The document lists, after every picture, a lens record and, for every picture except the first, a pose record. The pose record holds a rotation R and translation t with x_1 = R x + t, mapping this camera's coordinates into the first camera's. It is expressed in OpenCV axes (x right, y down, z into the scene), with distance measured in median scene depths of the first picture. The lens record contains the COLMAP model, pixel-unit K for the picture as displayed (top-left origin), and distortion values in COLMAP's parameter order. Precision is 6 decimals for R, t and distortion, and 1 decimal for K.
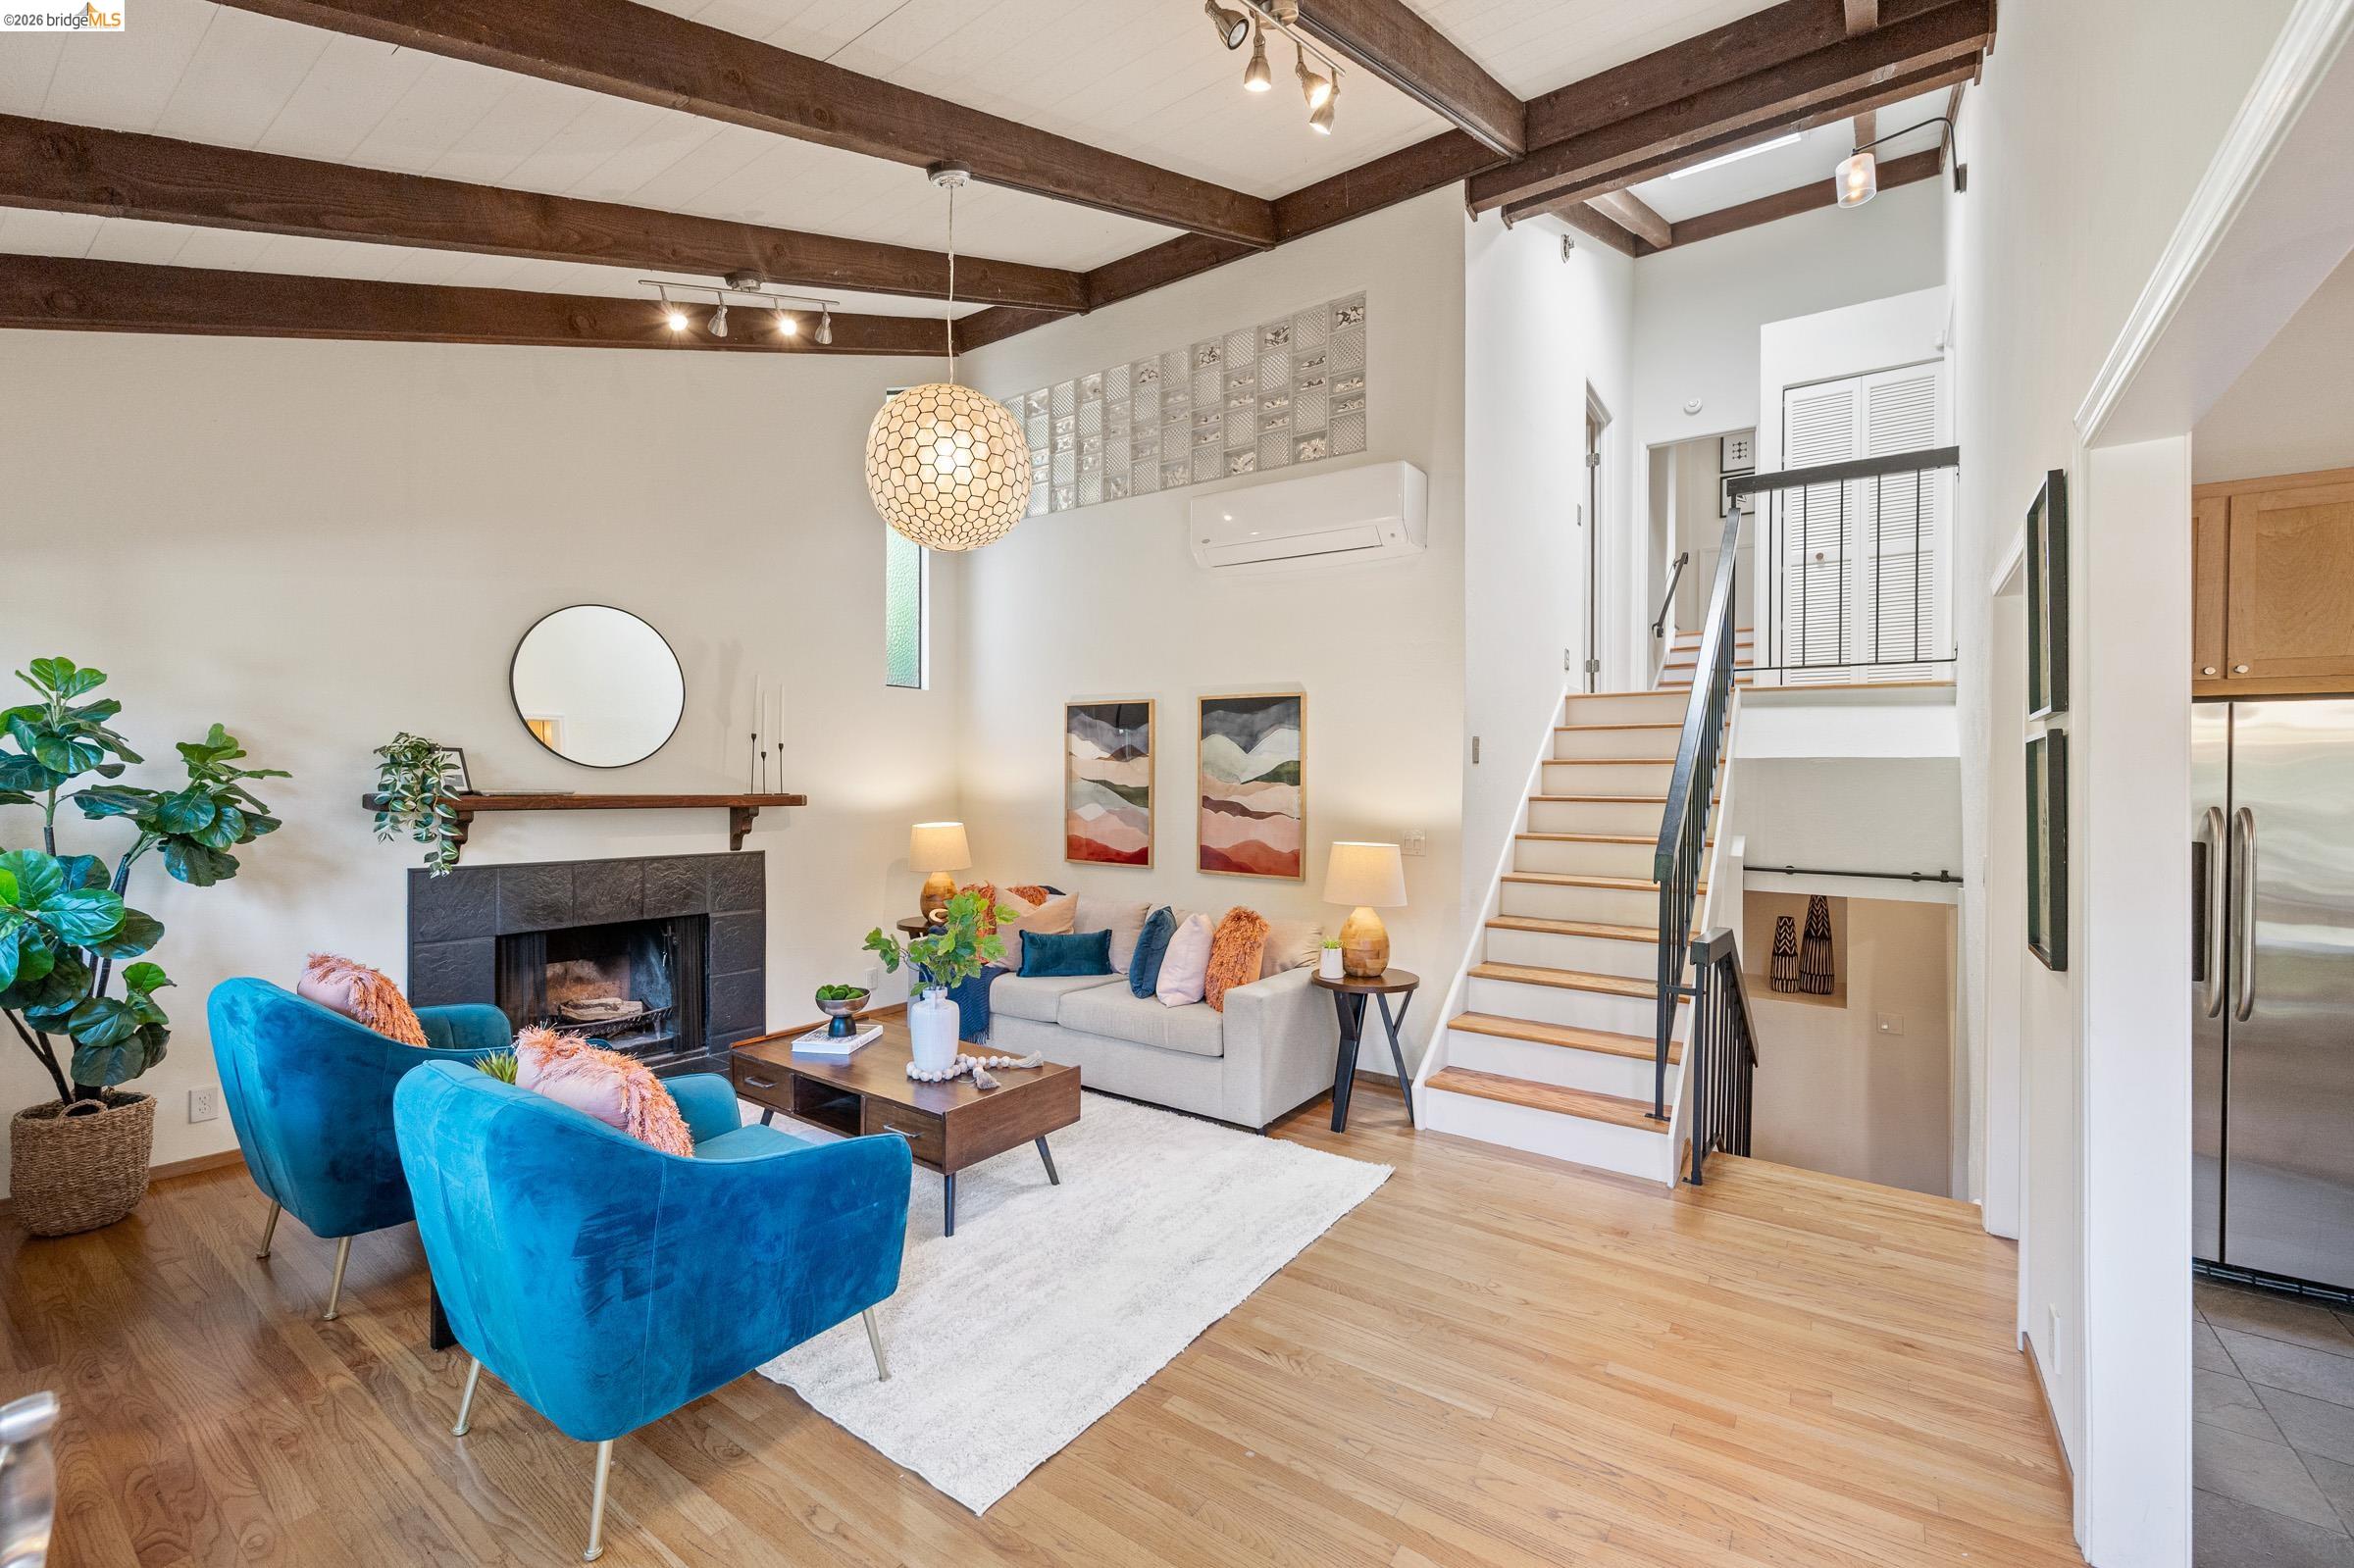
lens RADIAL K [[956.1, 0, 1150.2], [0, 956.1, 781.3], [0, 0, 1]] dist [0.001016, -0.006071]
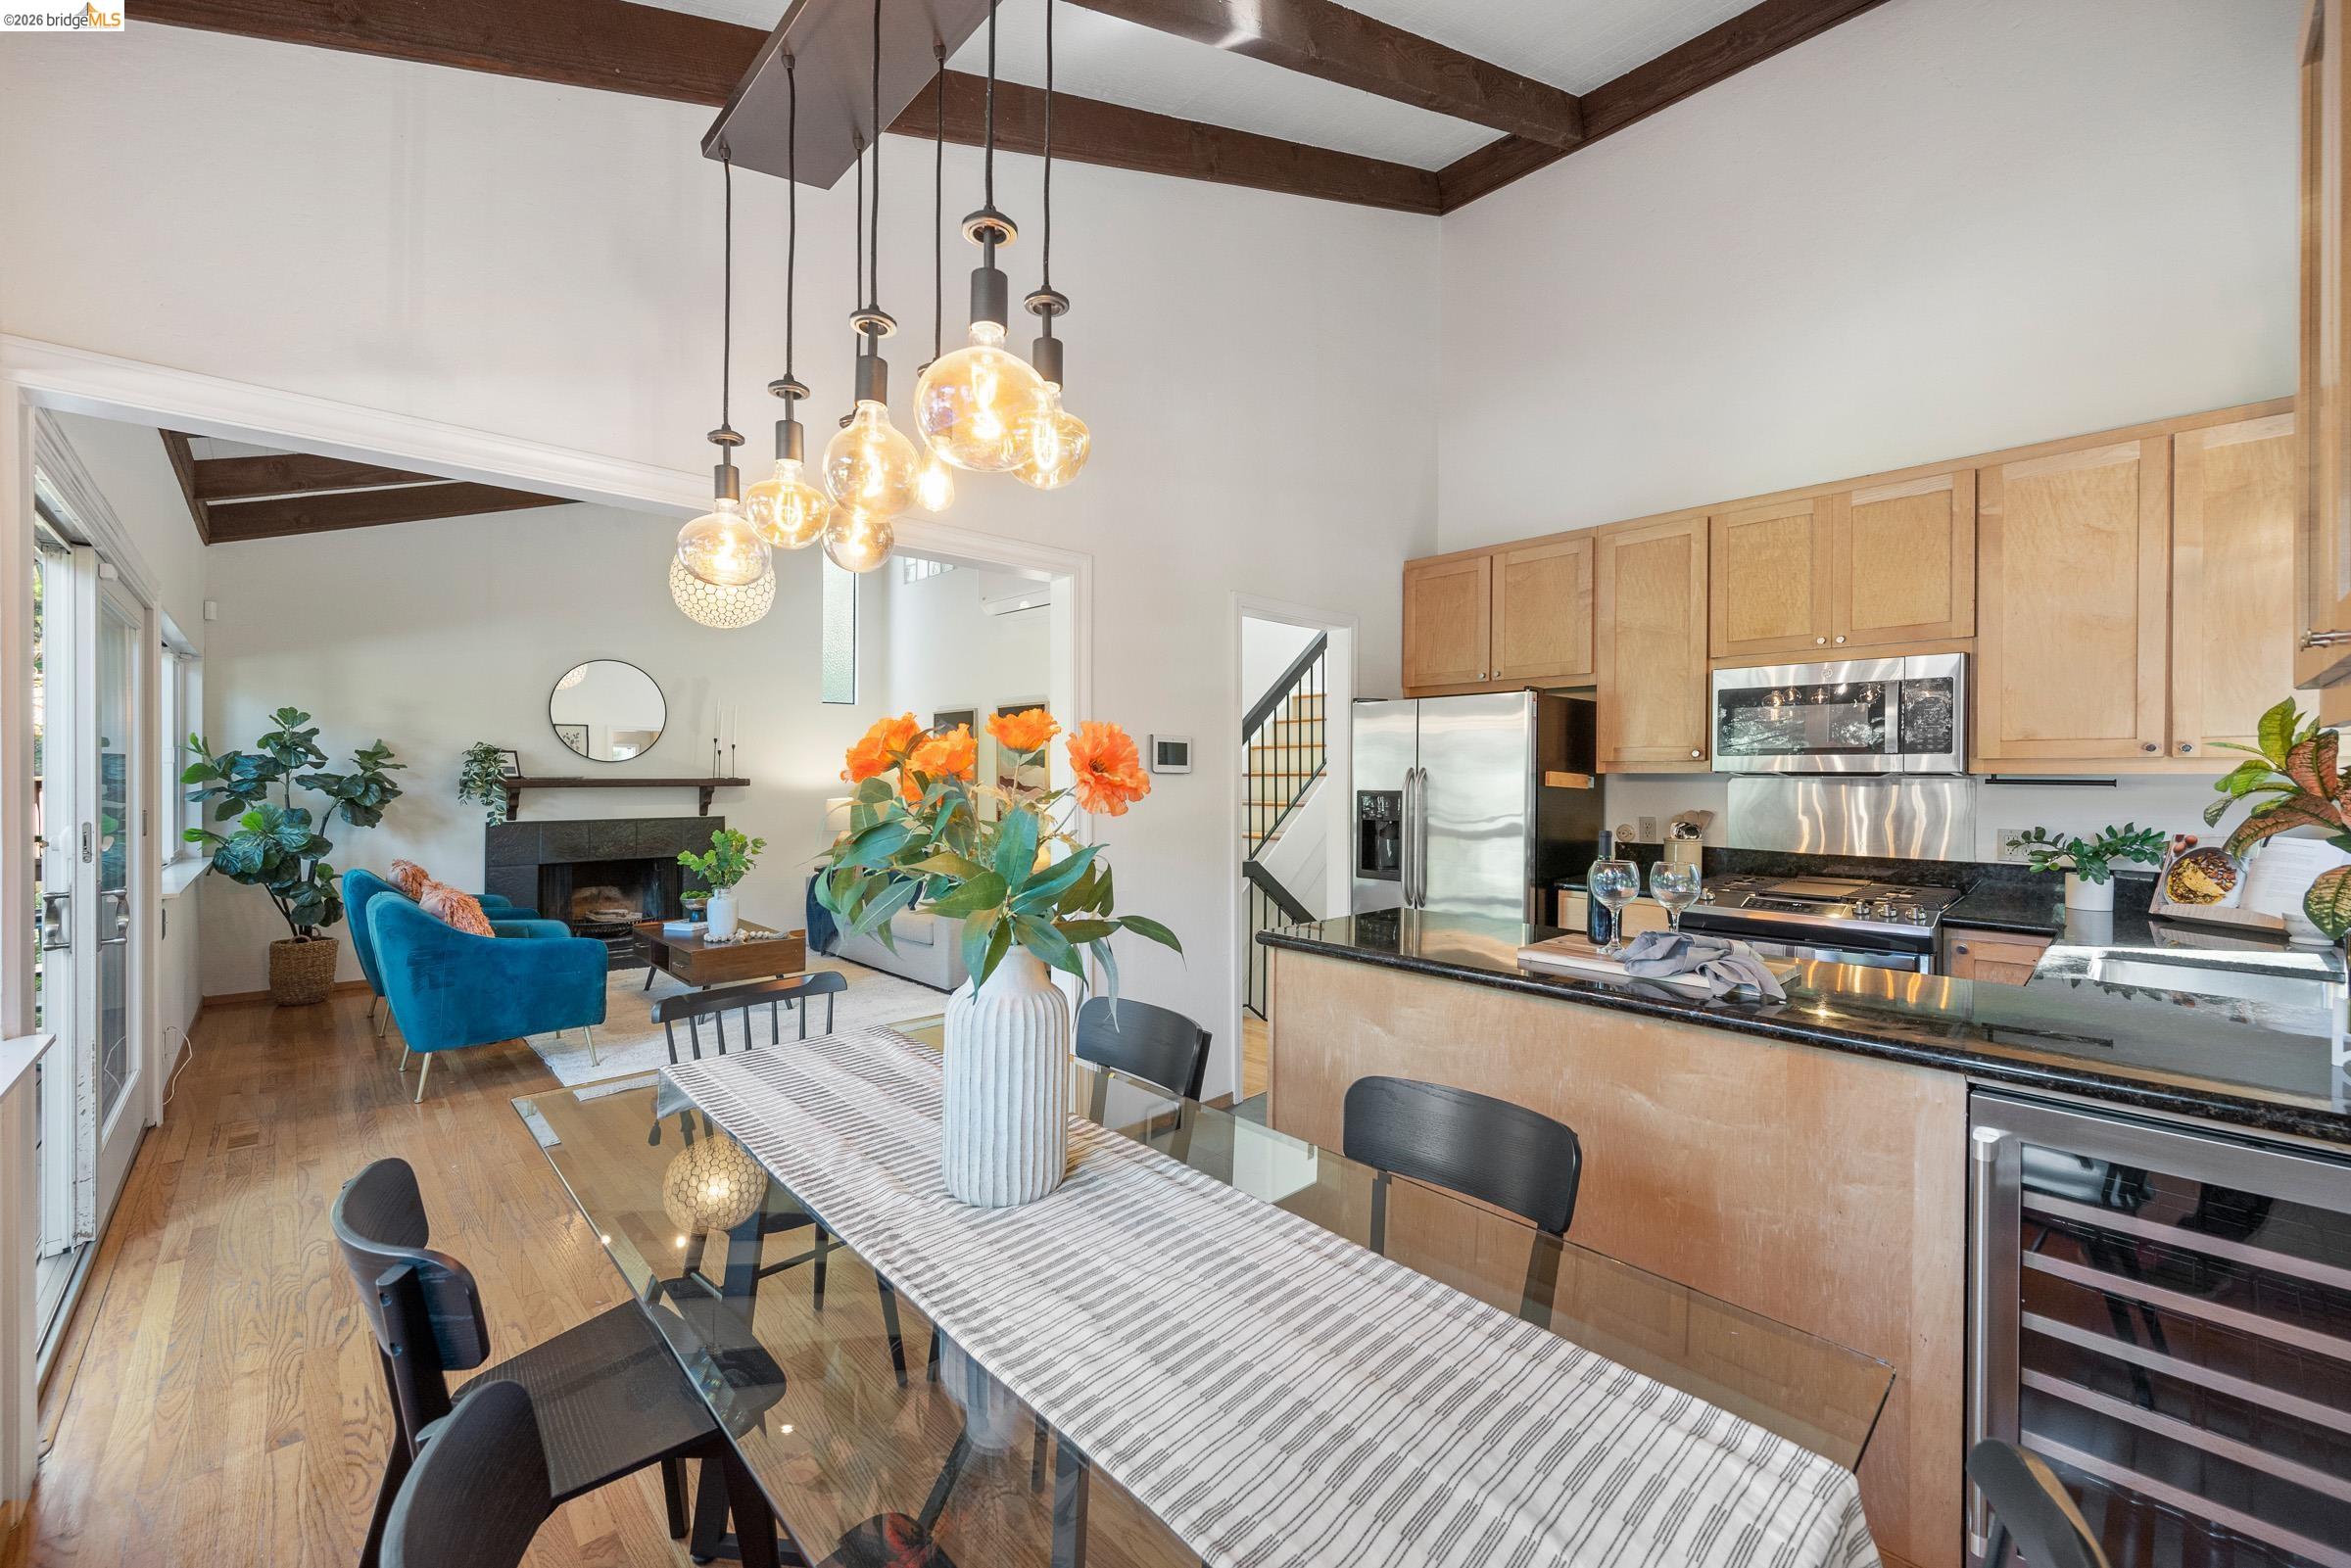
lens RADIAL K [[916.5, 0, 1147.3], [0, 916.5, 757.4], [0, 0, 1]] dist [-0.000935, -0.005969]
pose [[0.980610, -0.015488, -0.195357, 0.721278], [0.011980, 0.999745, -0.019124, 0.022626], [0.195604, 0.016413, 0.980546, -0.377796]]
